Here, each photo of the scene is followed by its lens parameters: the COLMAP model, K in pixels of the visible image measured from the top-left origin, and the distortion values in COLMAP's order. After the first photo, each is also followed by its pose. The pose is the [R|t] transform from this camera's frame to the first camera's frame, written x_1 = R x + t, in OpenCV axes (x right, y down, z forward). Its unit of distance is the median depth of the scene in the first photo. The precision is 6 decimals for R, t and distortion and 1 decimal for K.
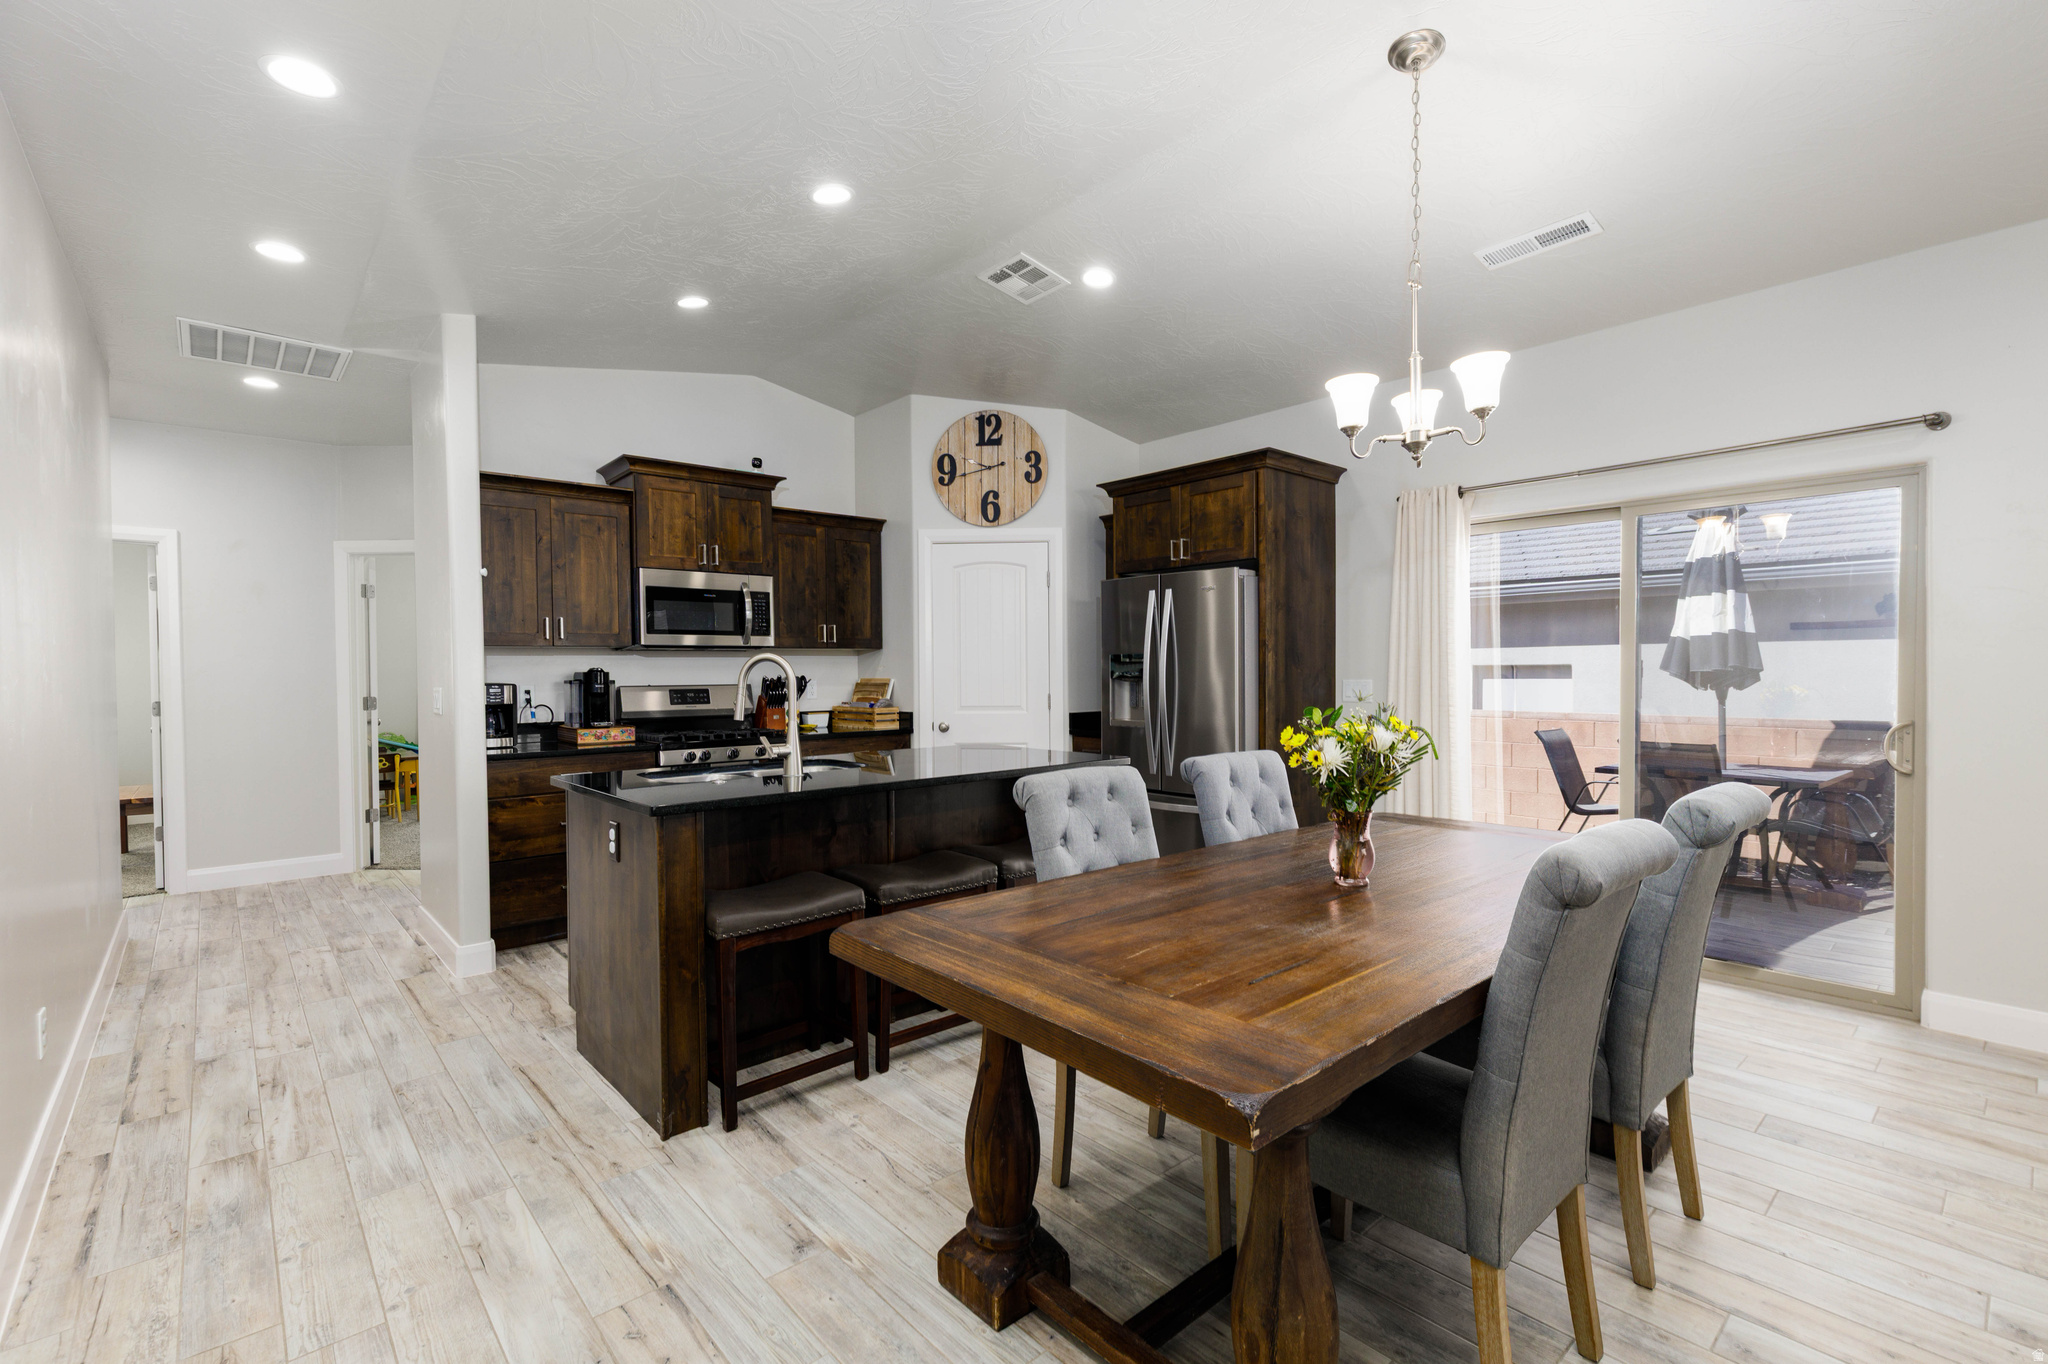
lens RADIAL K [[916.0, 0, 1028.2], [0, 916.0, 679.4], [0, 0, 1]] dist [0.002857, 0.001182]
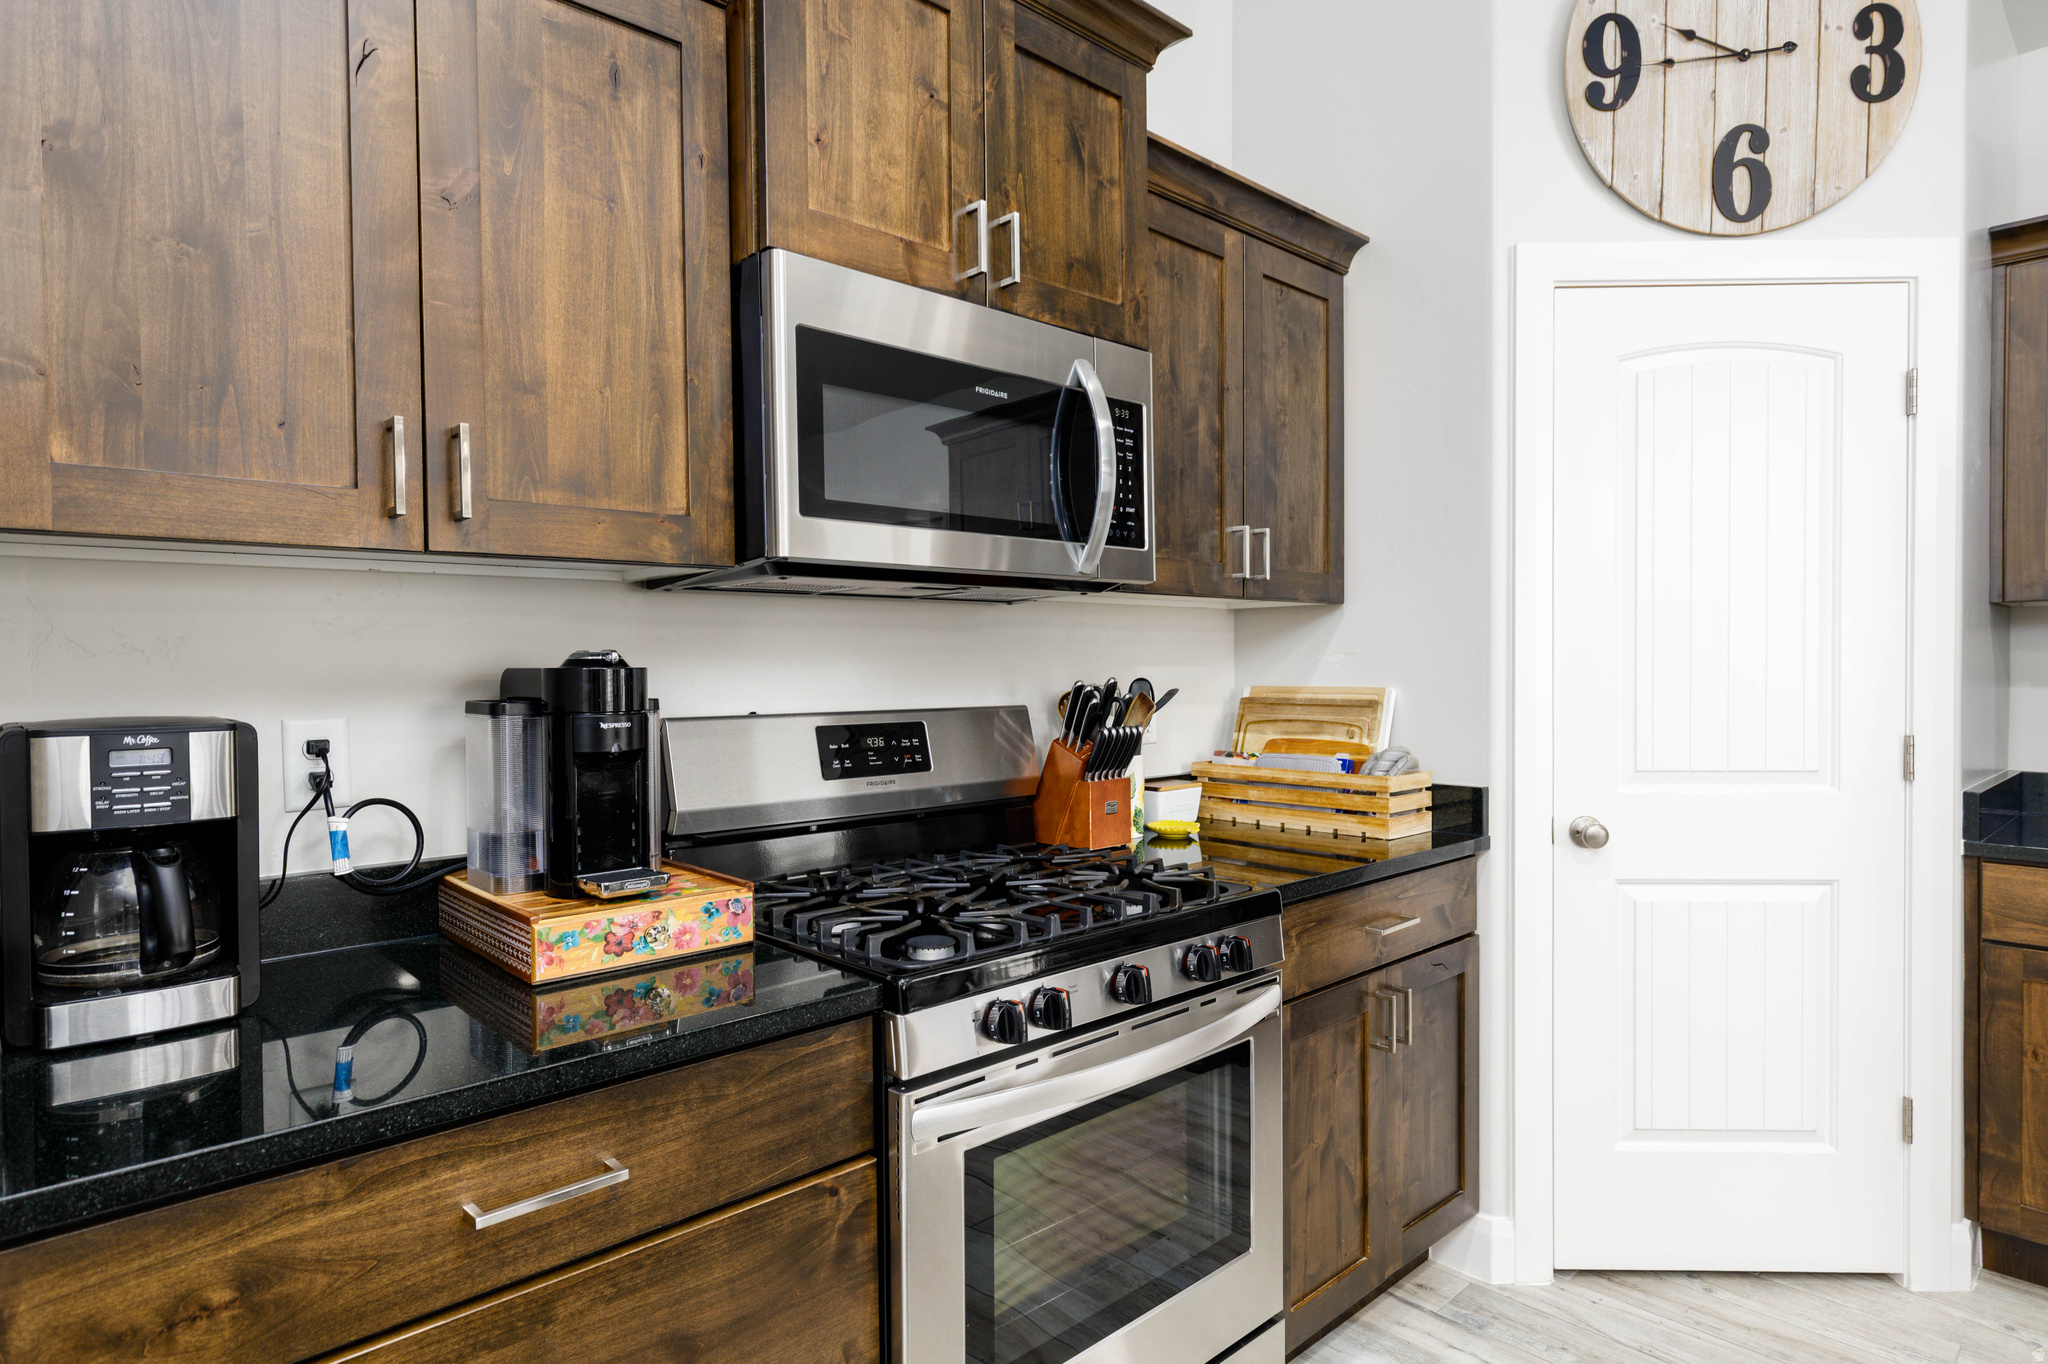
lens RADIAL K [[1128.7, 0, 1023.3], [0, 1128.7, 682.0], [0, 0, 1]] dist [0.007638, 0.000762]
pose [[0.999717, 0.003855, 0.023471, -0.338687], [-0.004018, 0.999968, 0.006892, -0.006231], [-0.023444, -0.006984, 0.999701, 0.644205]]
